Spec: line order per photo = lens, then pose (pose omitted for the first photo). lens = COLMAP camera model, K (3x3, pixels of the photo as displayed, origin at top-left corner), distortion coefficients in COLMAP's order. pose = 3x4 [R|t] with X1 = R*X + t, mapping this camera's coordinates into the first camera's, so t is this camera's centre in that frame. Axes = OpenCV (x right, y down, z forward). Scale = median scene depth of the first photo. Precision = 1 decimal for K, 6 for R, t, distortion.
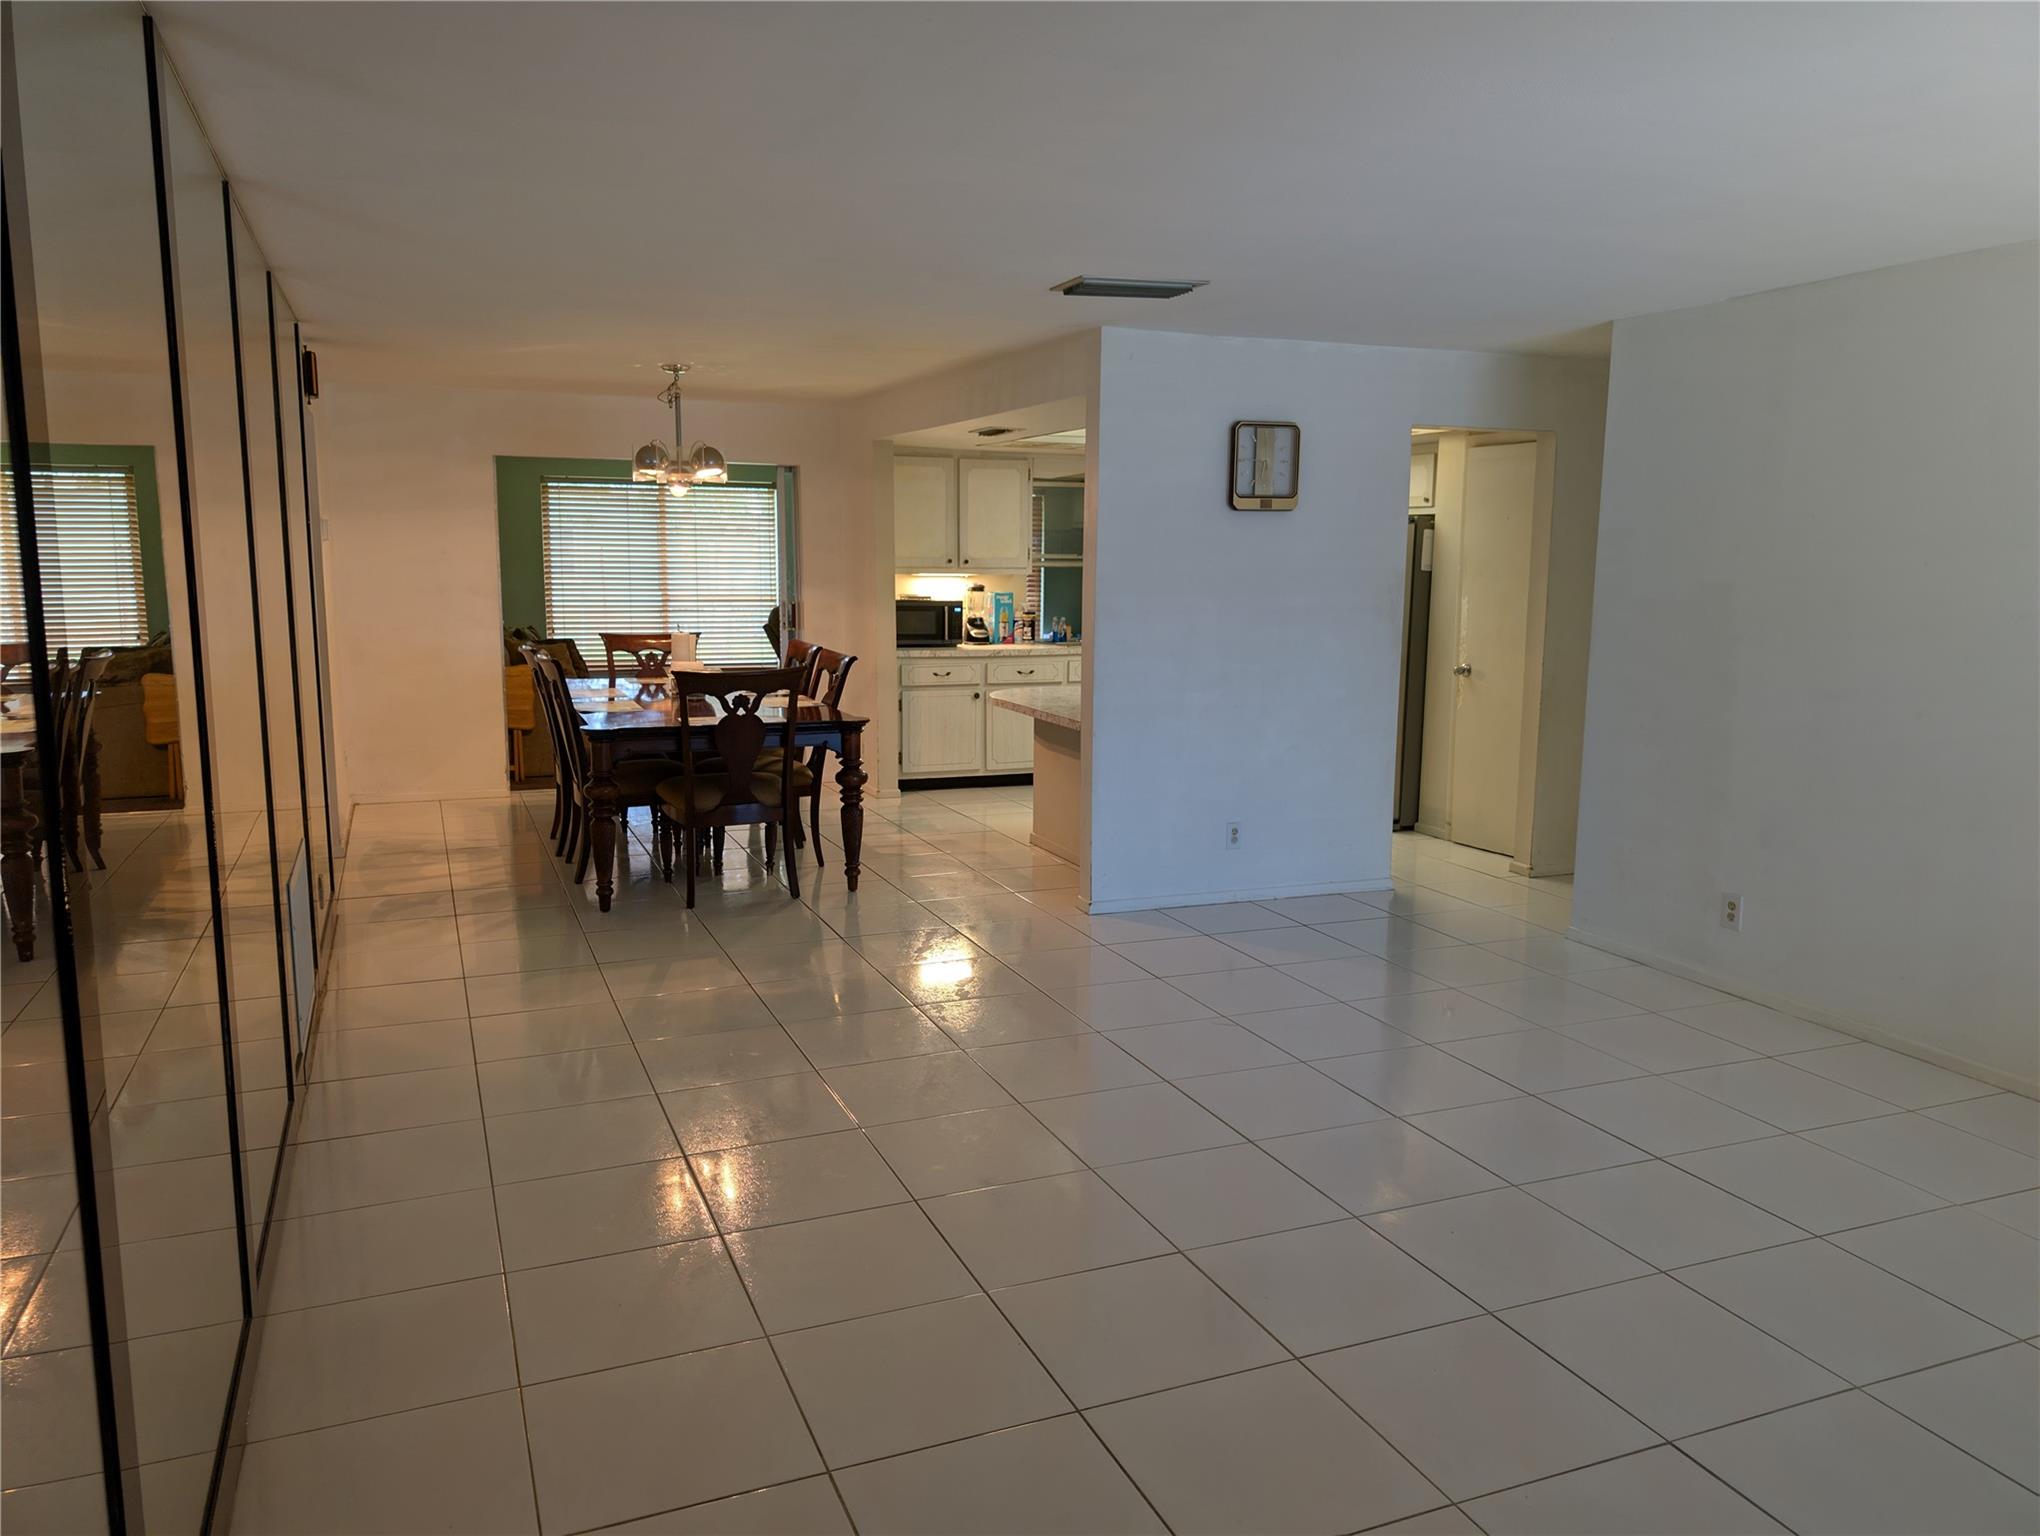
lens RADIAL K [[1451.1, 0, 1020.0], [0, 1451.1, 768.0], [0, 0, 1]] dist [0.000798, -0.003450]
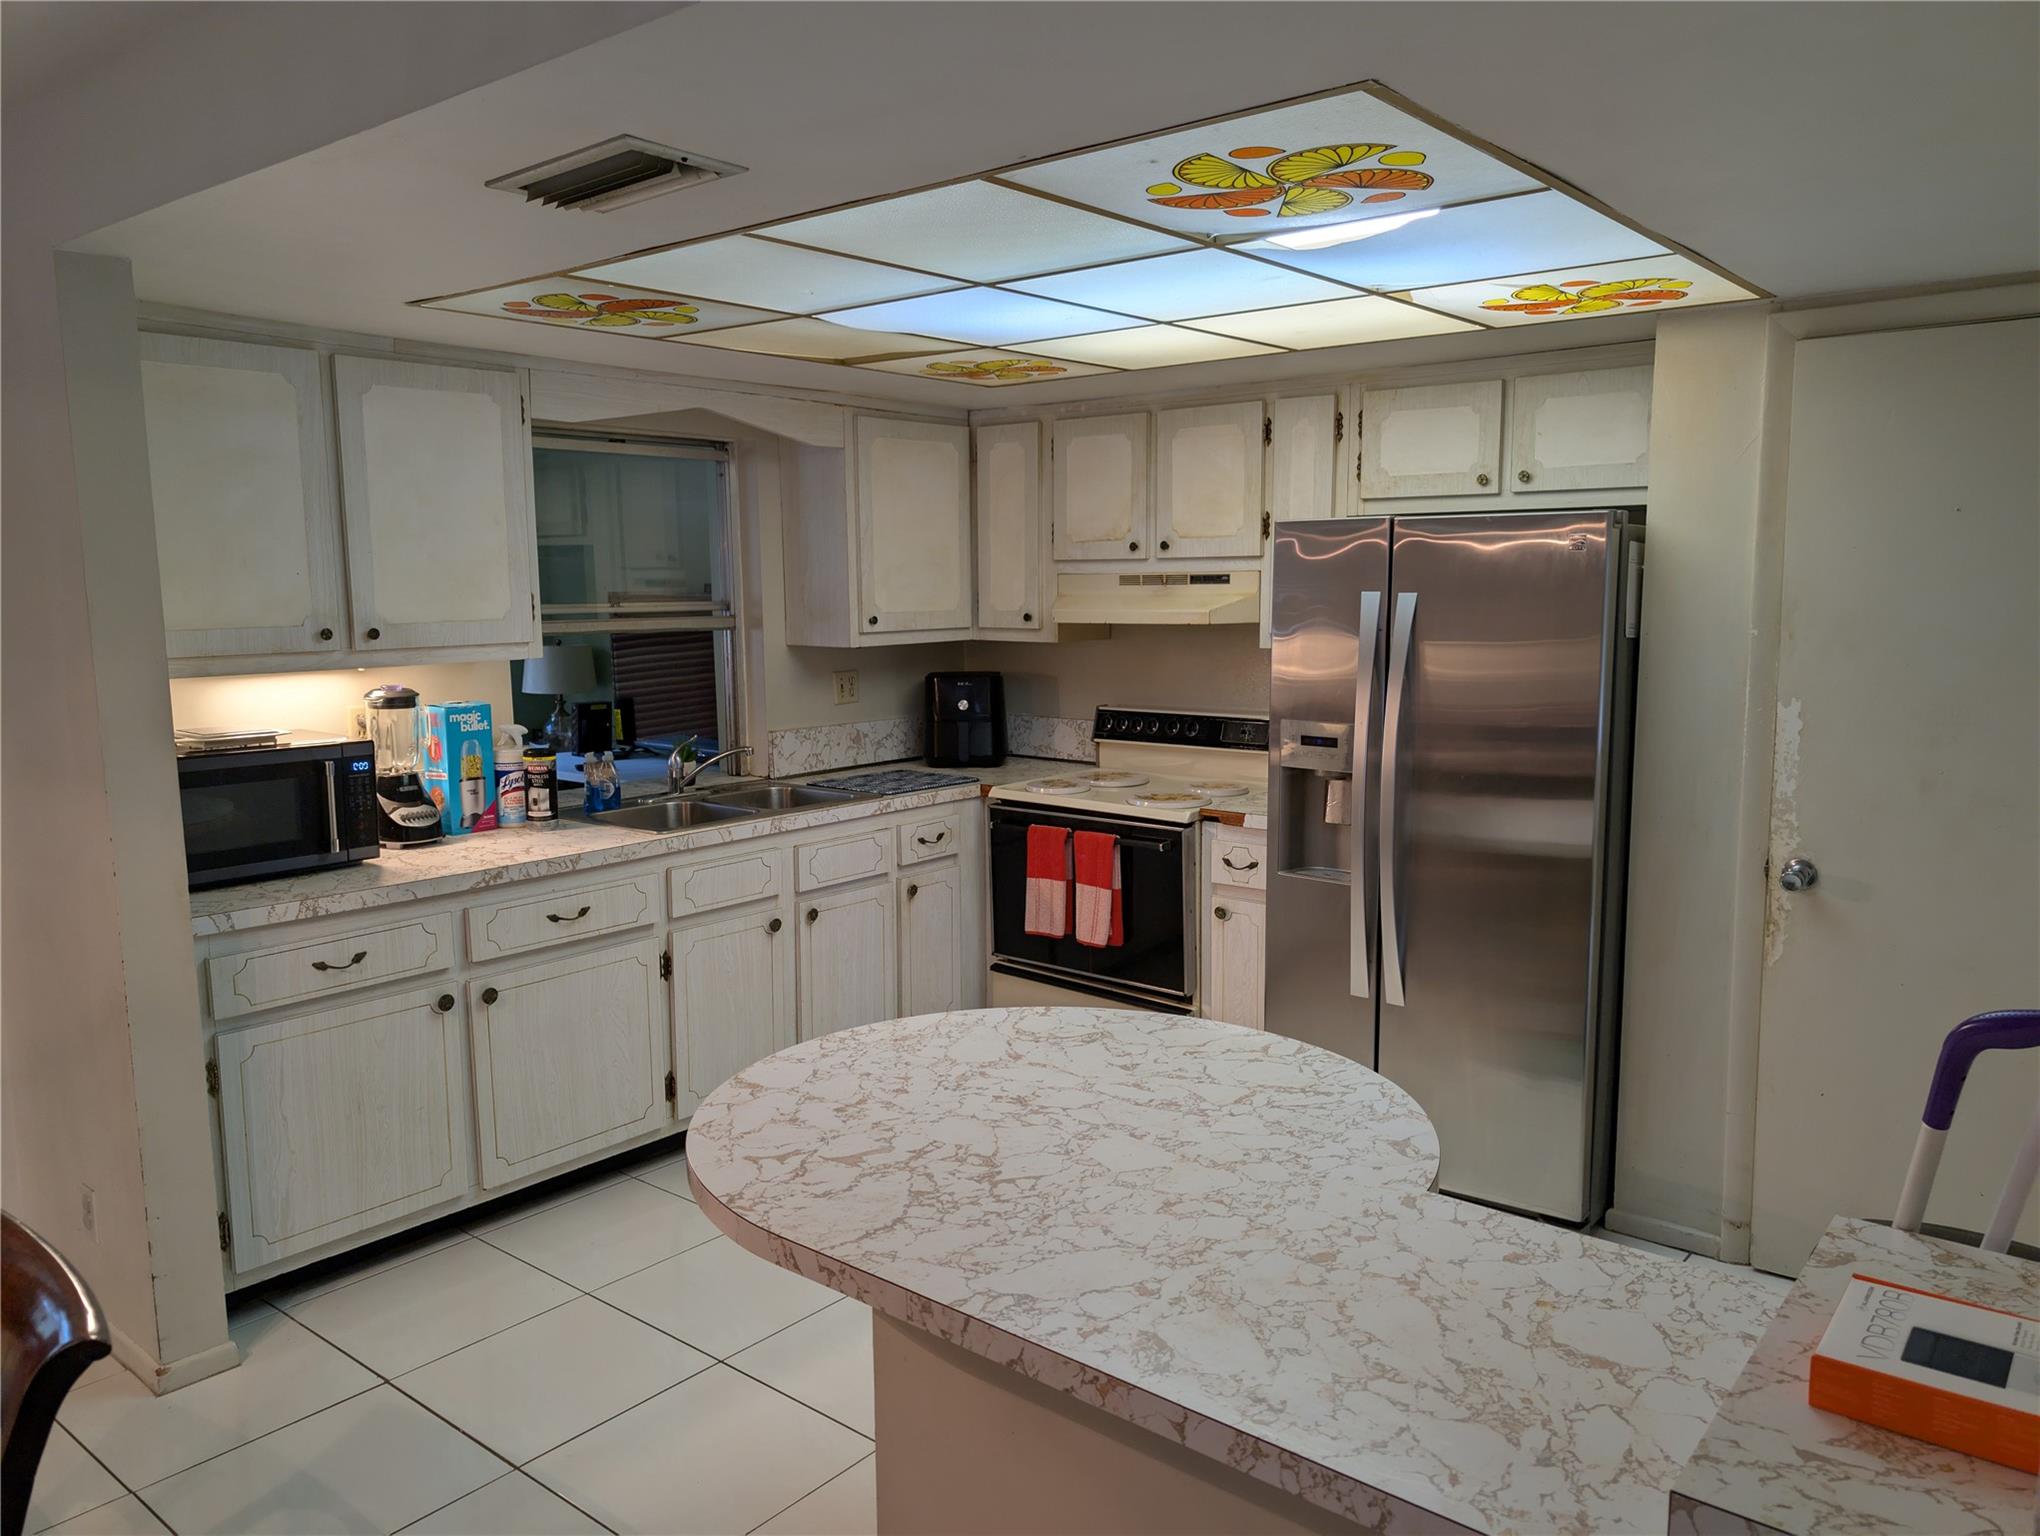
lens RADIAL K [[1451.1, 0, 1020.0], [0, 1451.1, 768.0], [0, 0, 1]] dist [0.000798, -0.003450]
pose [[0.882863, -0.071589, 0.464143, -0.066191], [0.081340, 0.996686, -0.000992, -0.094544], [-0.462534, 0.038629, 0.885760, 0.598150]]
